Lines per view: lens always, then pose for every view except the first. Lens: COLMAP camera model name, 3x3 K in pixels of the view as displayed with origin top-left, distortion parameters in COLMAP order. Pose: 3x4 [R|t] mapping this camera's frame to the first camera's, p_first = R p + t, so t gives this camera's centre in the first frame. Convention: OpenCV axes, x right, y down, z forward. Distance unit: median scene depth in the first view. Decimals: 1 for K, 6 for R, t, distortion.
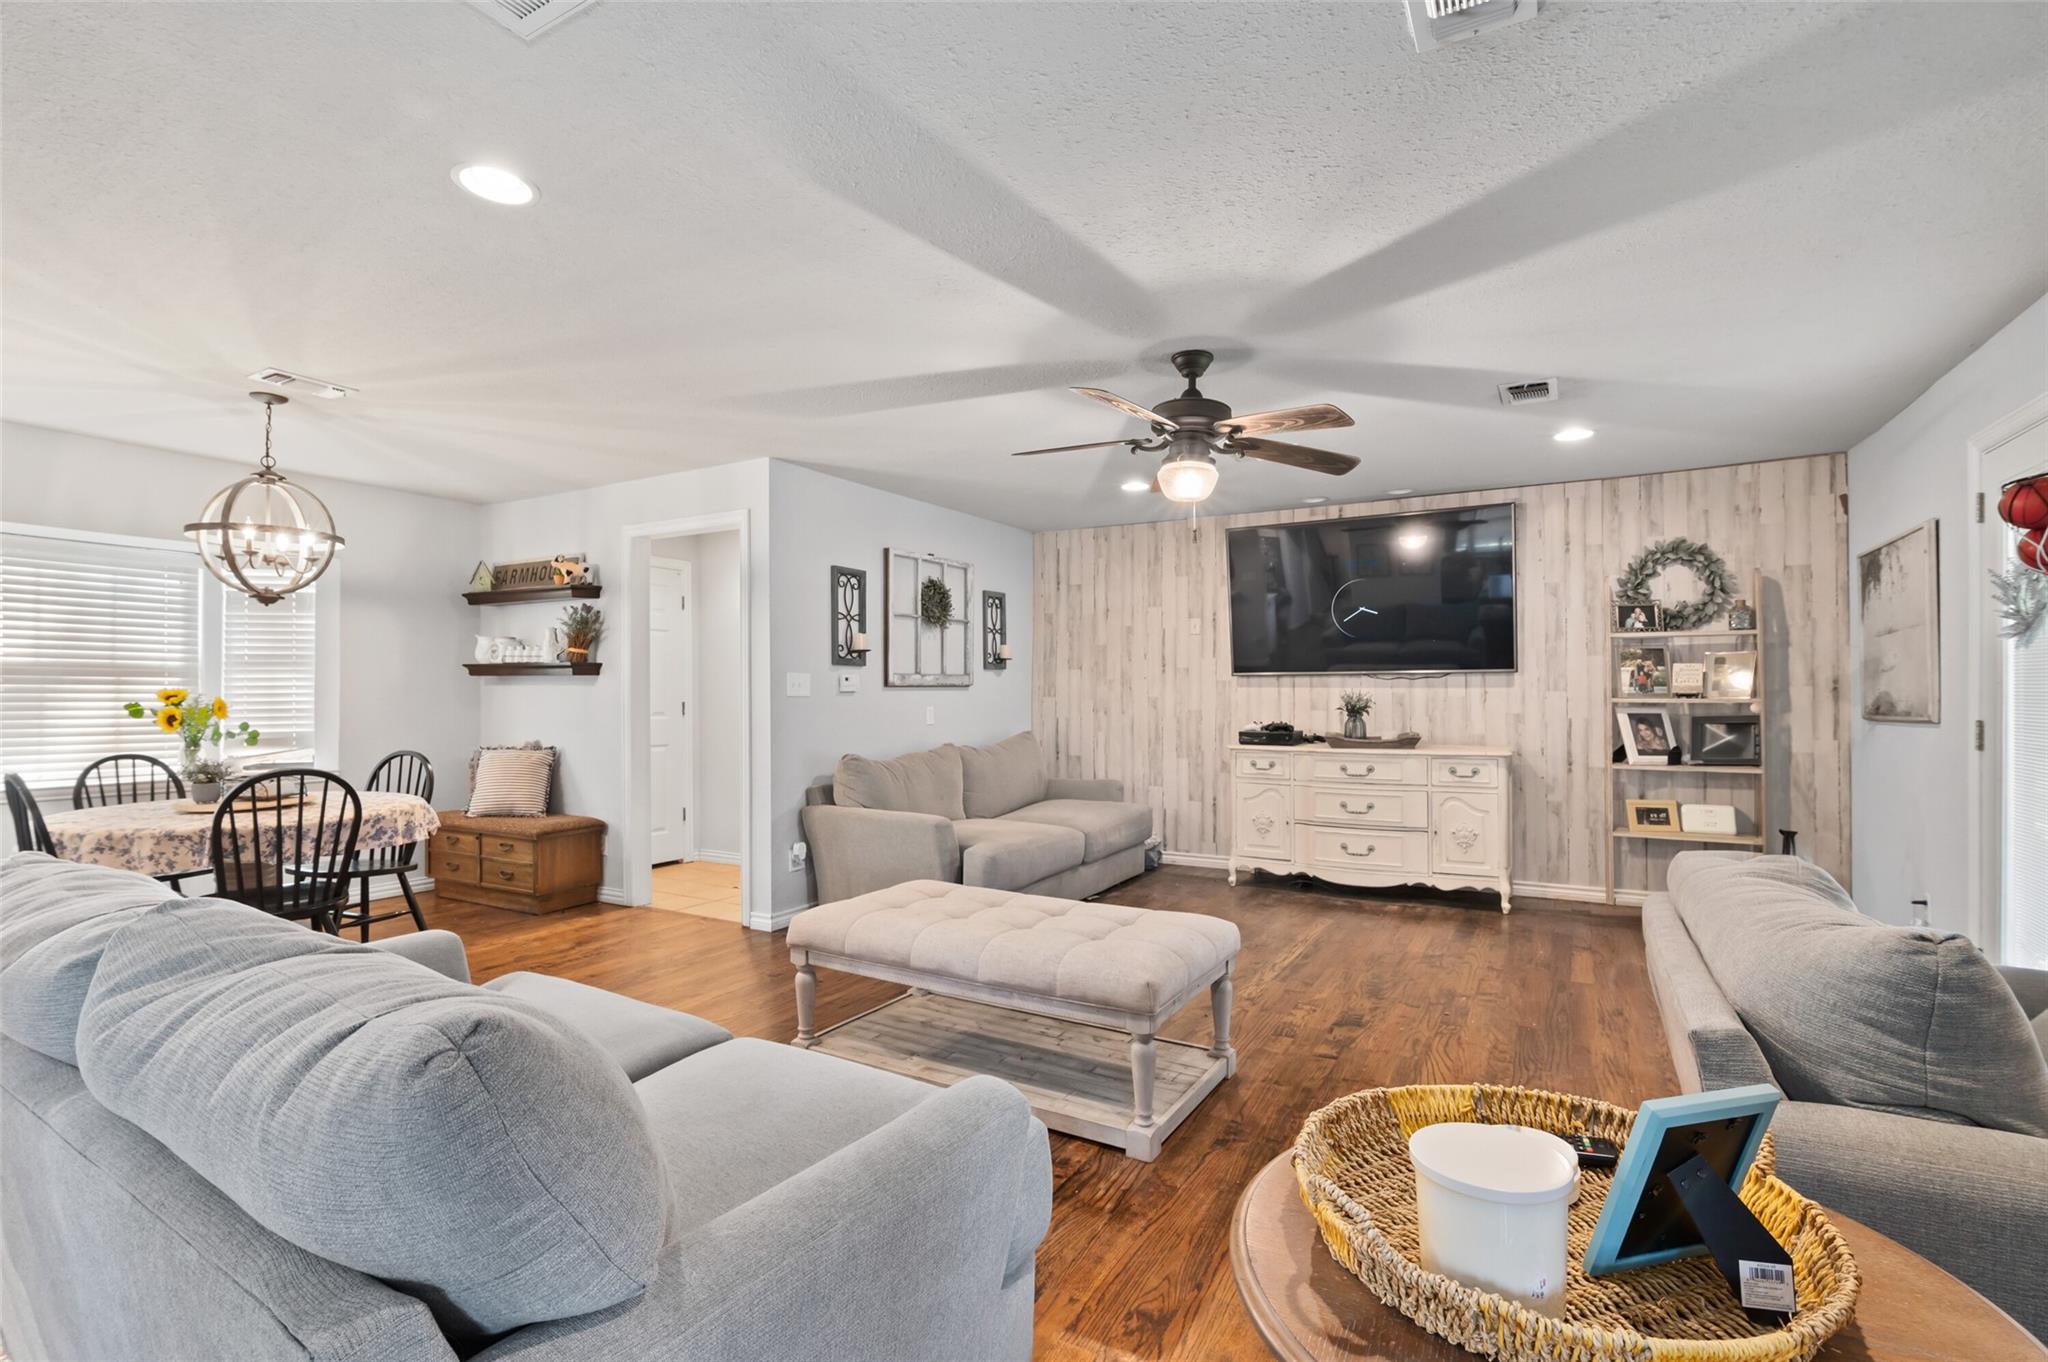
lens RADIAL K [[948.0, 0, 1019.4], [0, 948.0, 677.8], [0, 0, 1]] dist [-0.006321, -0.000459]
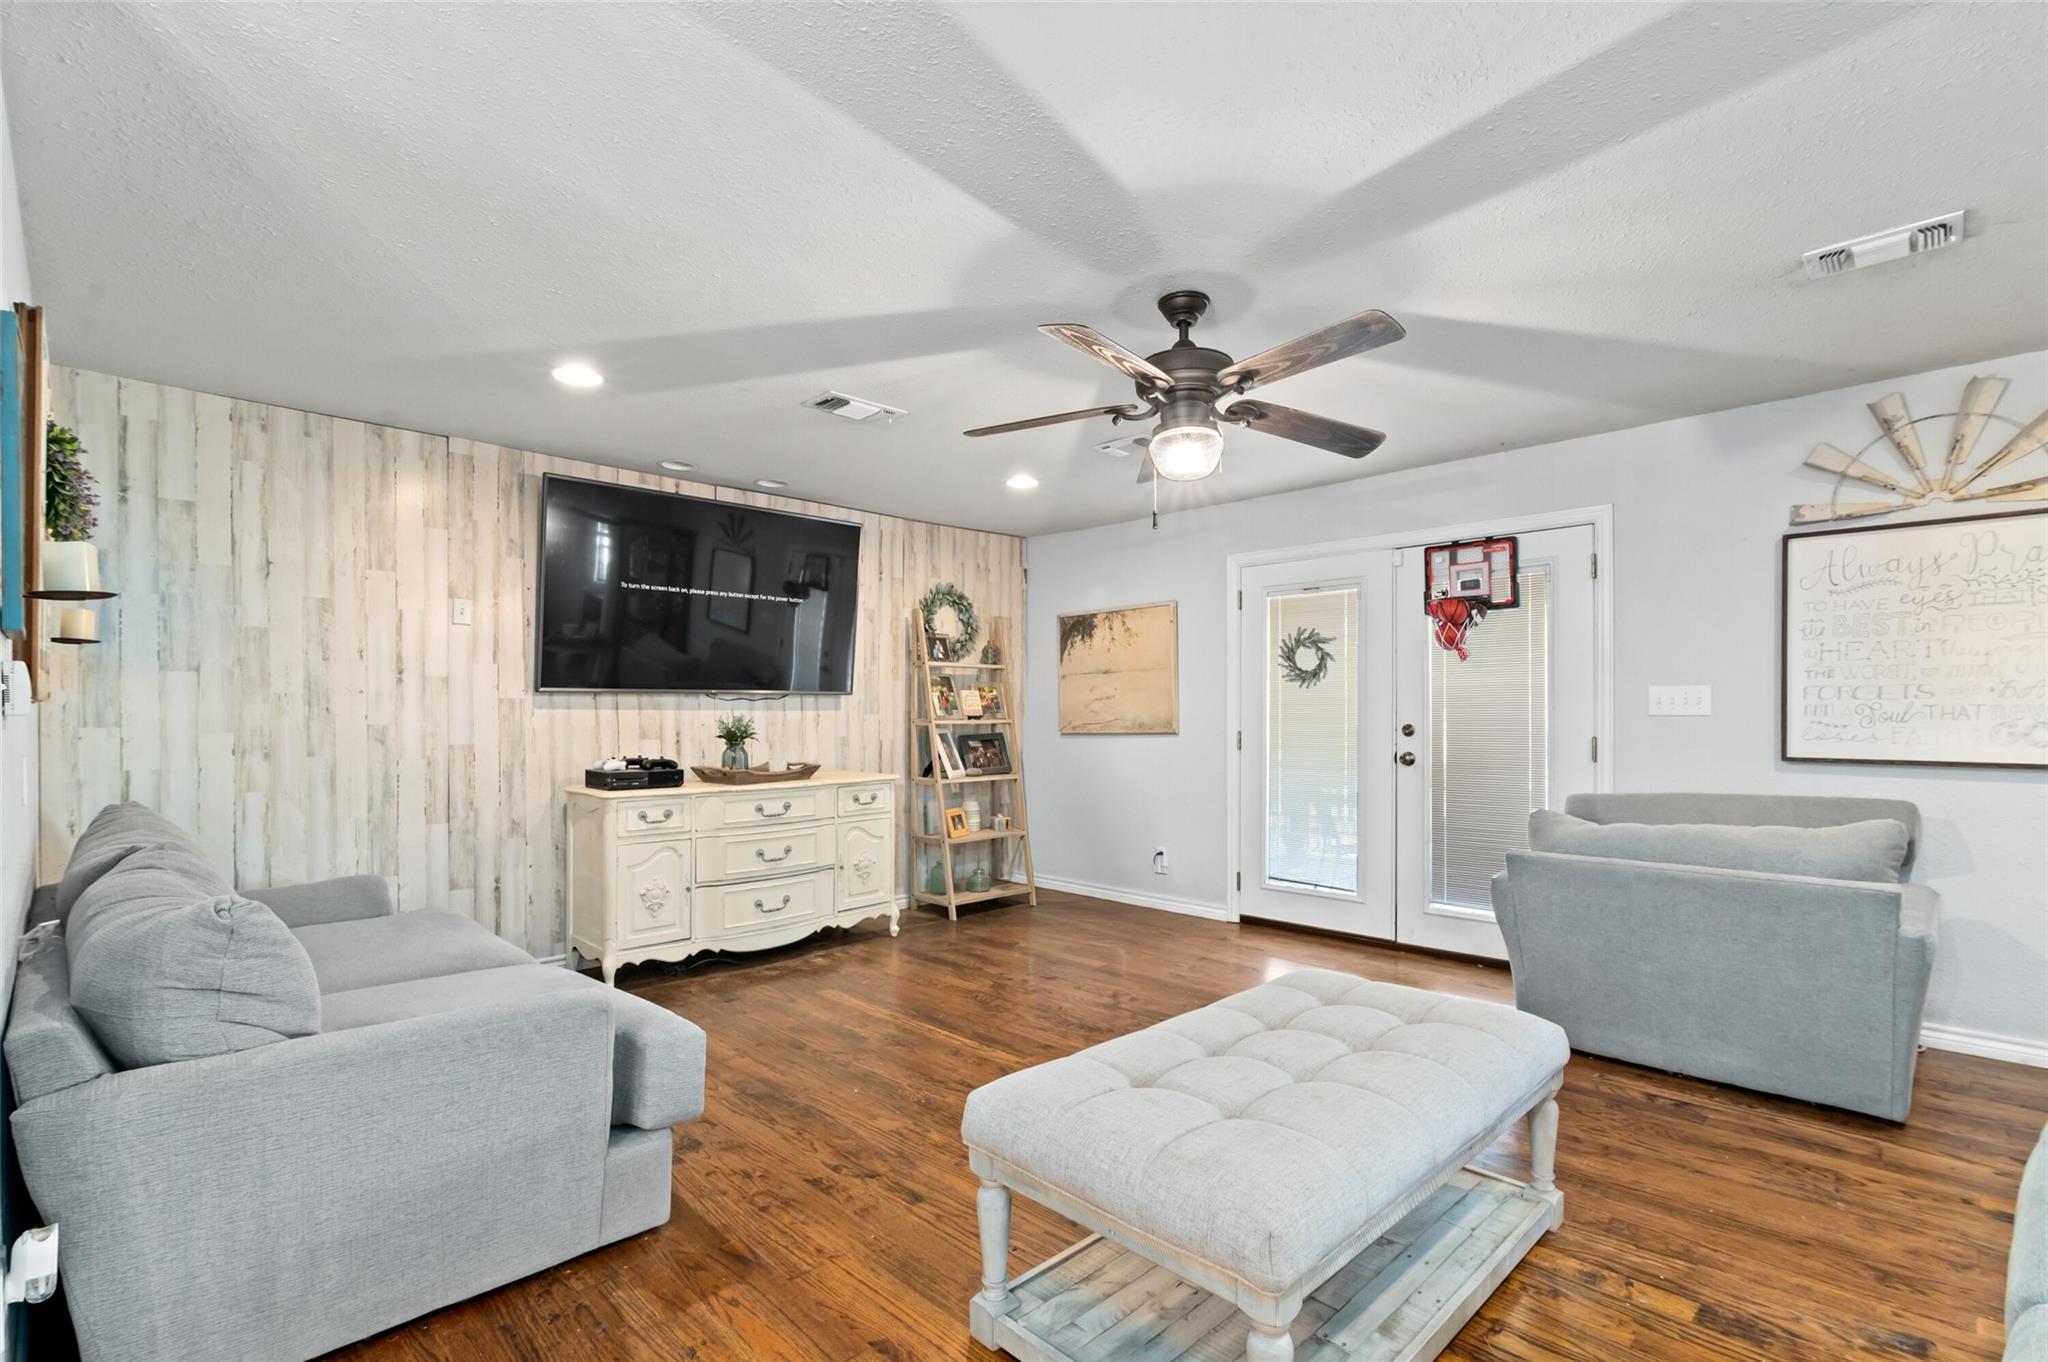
lens RADIAL K [[957.4, 0, 1027.9], [0, 957.4, 713.8], [0, 0, 1]] dist [-0.001338, -0.000217]
pose [[0.255136, -0.001151, 0.966904, -0.392441], [-0.012447, 0.999913, 0.004475, 0.007059], [-0.966825, -0.013177, 0.255100, 0.558364]]
